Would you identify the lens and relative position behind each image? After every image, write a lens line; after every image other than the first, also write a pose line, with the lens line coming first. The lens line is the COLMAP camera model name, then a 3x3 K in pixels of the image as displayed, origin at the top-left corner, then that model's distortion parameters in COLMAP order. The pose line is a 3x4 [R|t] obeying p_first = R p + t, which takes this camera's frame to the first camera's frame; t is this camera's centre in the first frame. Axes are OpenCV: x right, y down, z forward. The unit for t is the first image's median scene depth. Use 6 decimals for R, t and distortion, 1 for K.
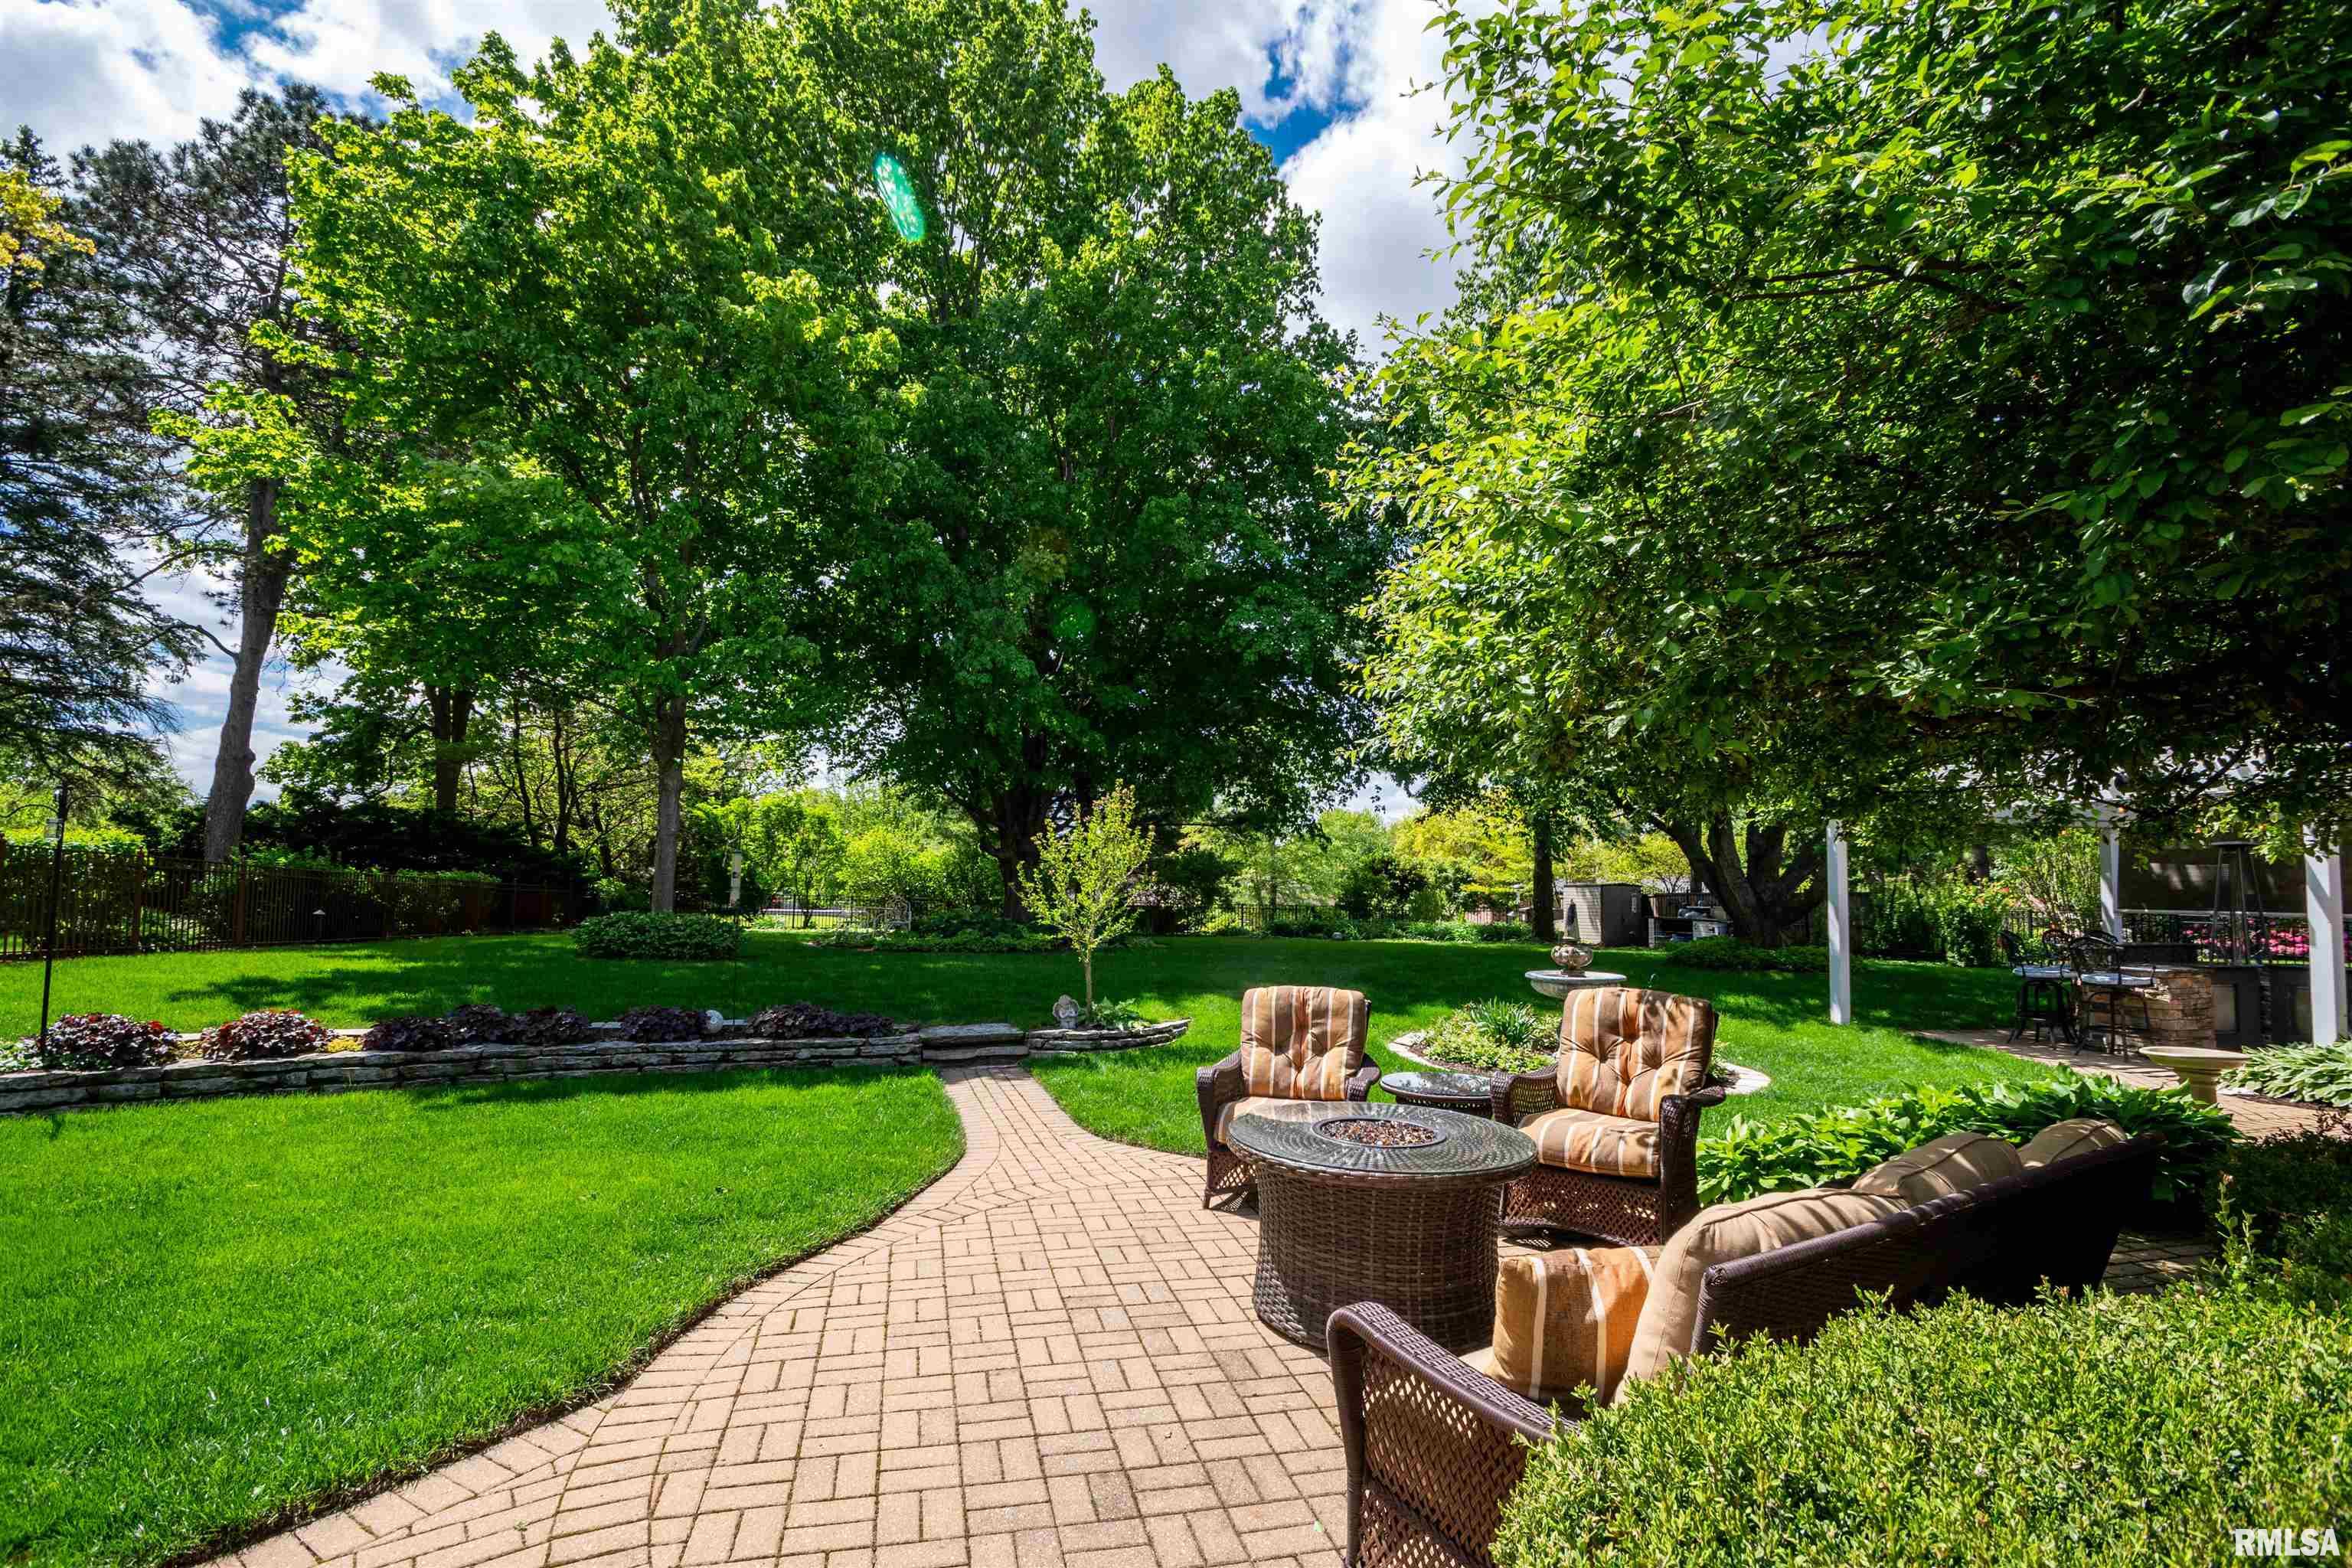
lens RADIAL K [[1077.2, 0, 1180.9], [0, 1077.2, 785.6], [0, 0, 1]] dist [0.013790, 0.000154]
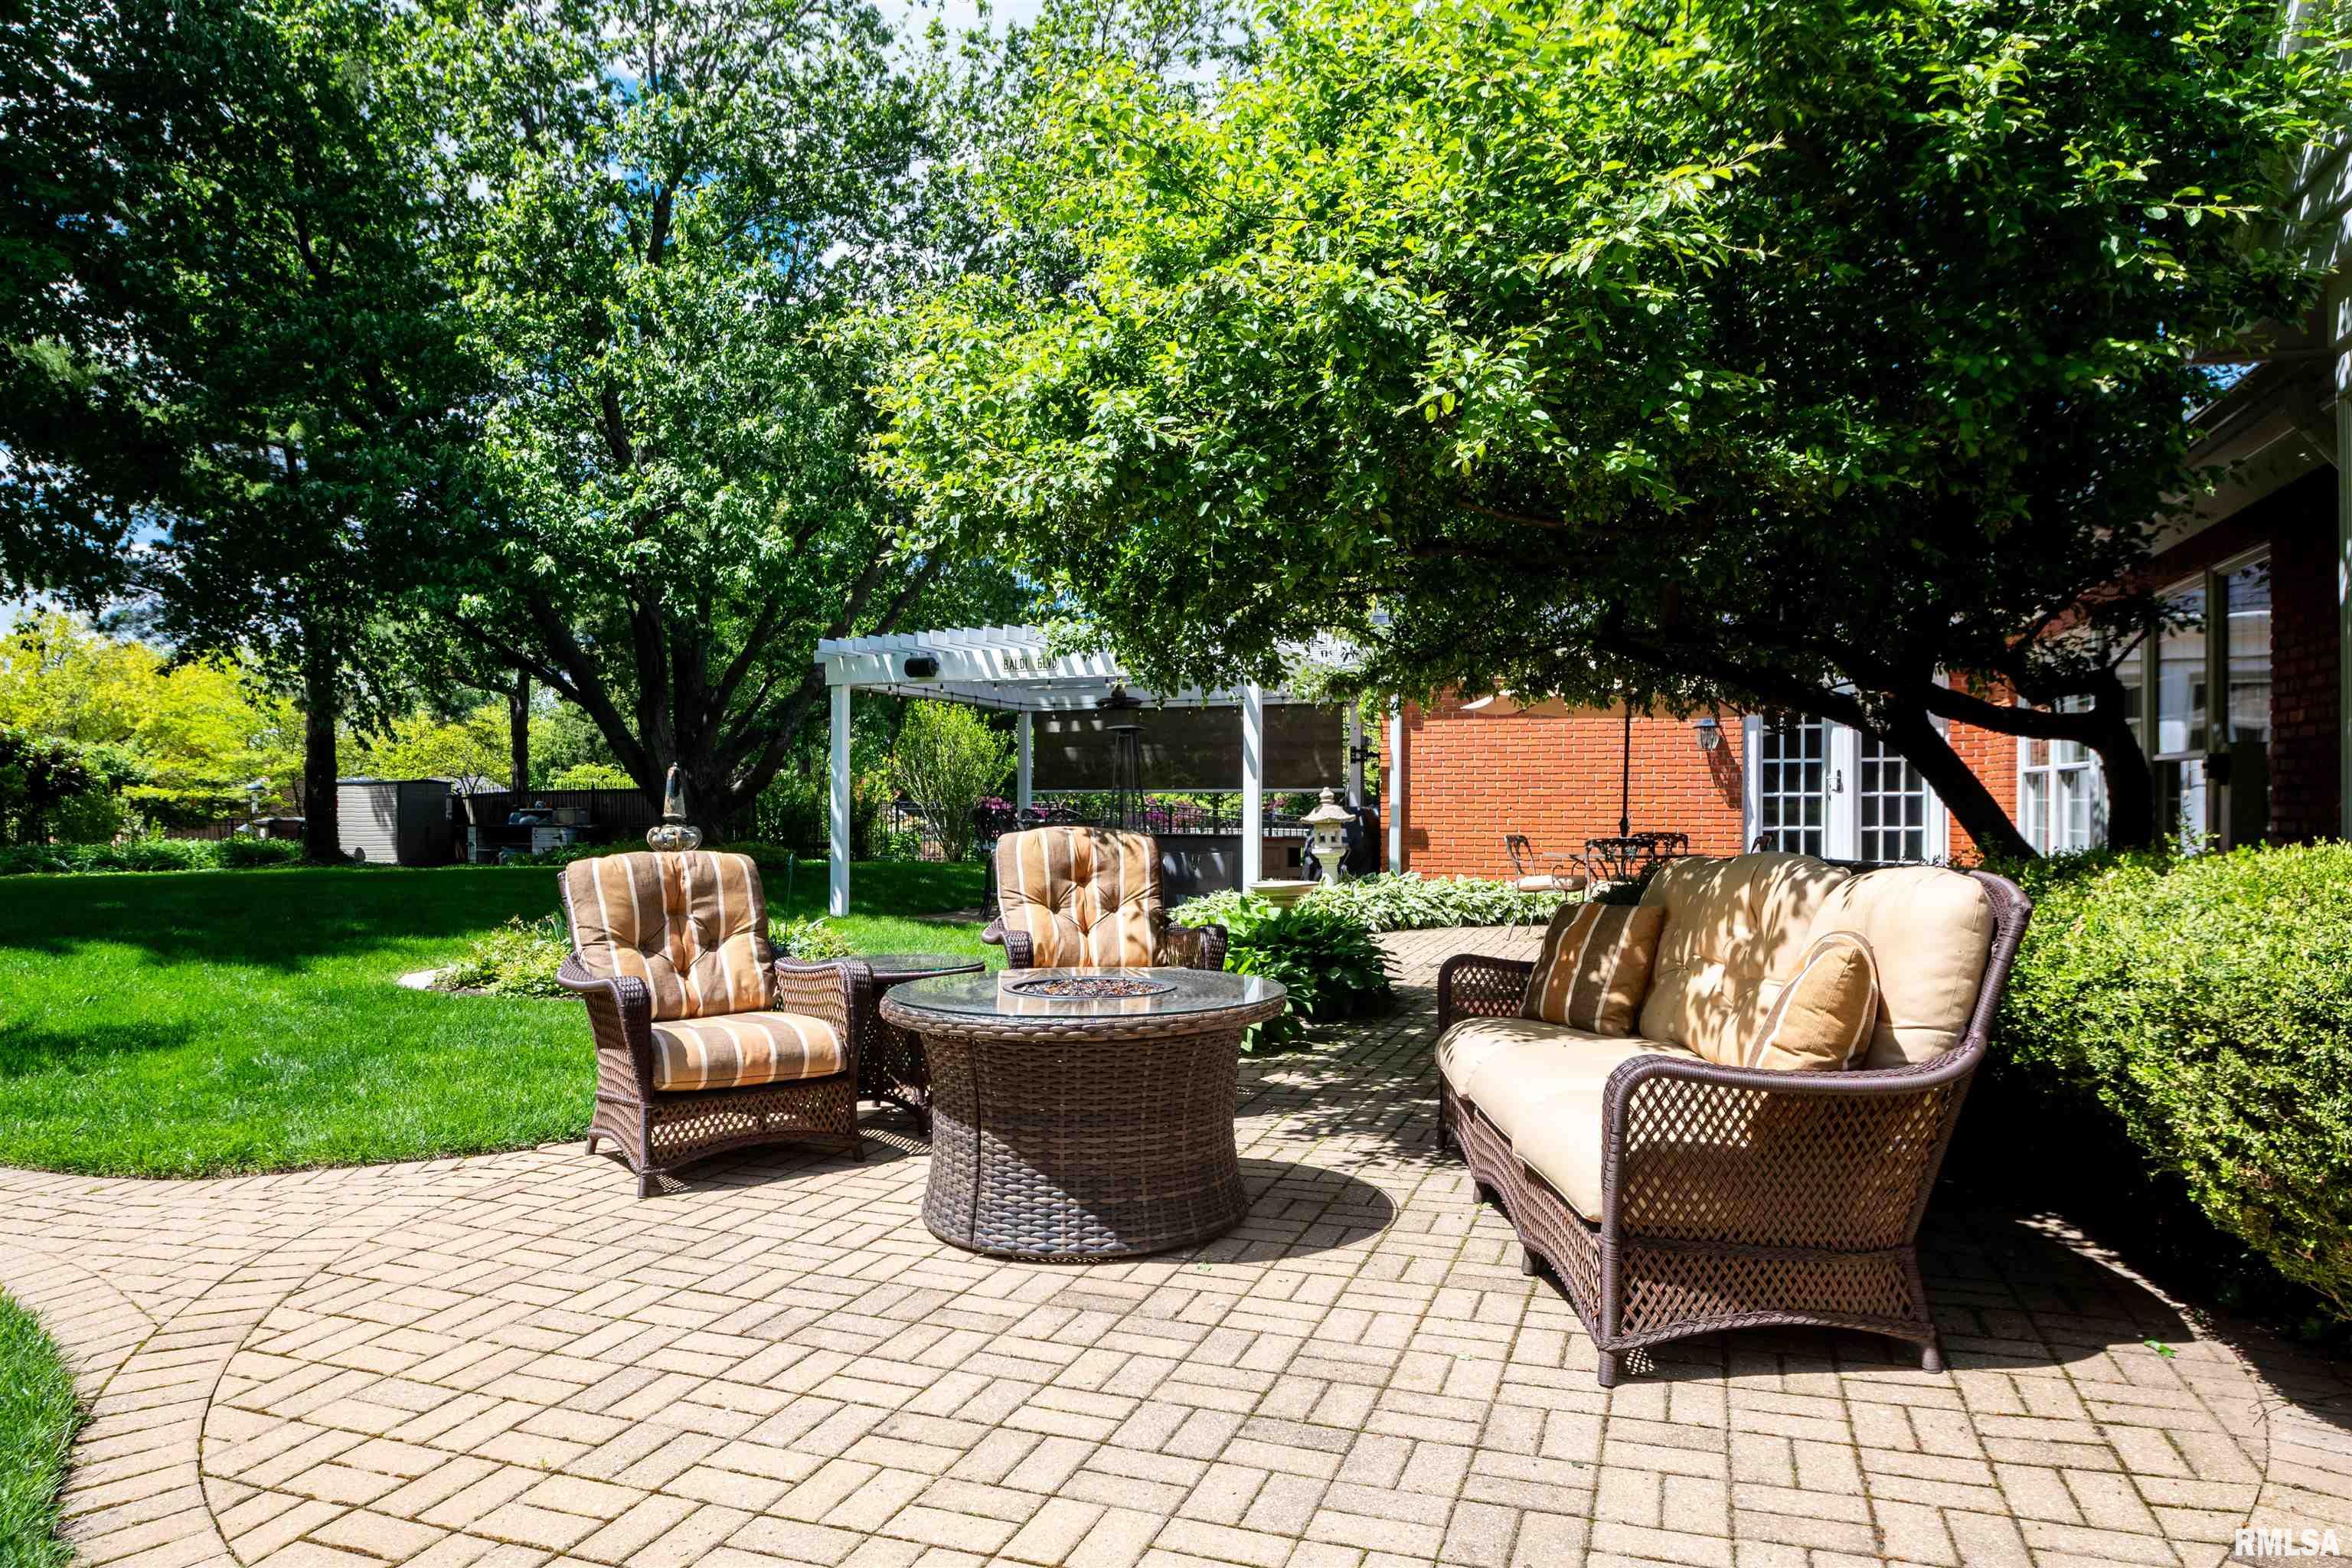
lens RADIAL K [[1433.8, 0, 1160.8], [0, 1433.8, 787.9], [0, 0, 1]] dist [-0.023829, -0.000137]
pose [[0.528366, 0.003850, 0.849008, -0.511507], [-0.066195, 0.997133, 0.036673, 0.109498], [-0.846433, -0.075577, 0.527105, 0.339286]]
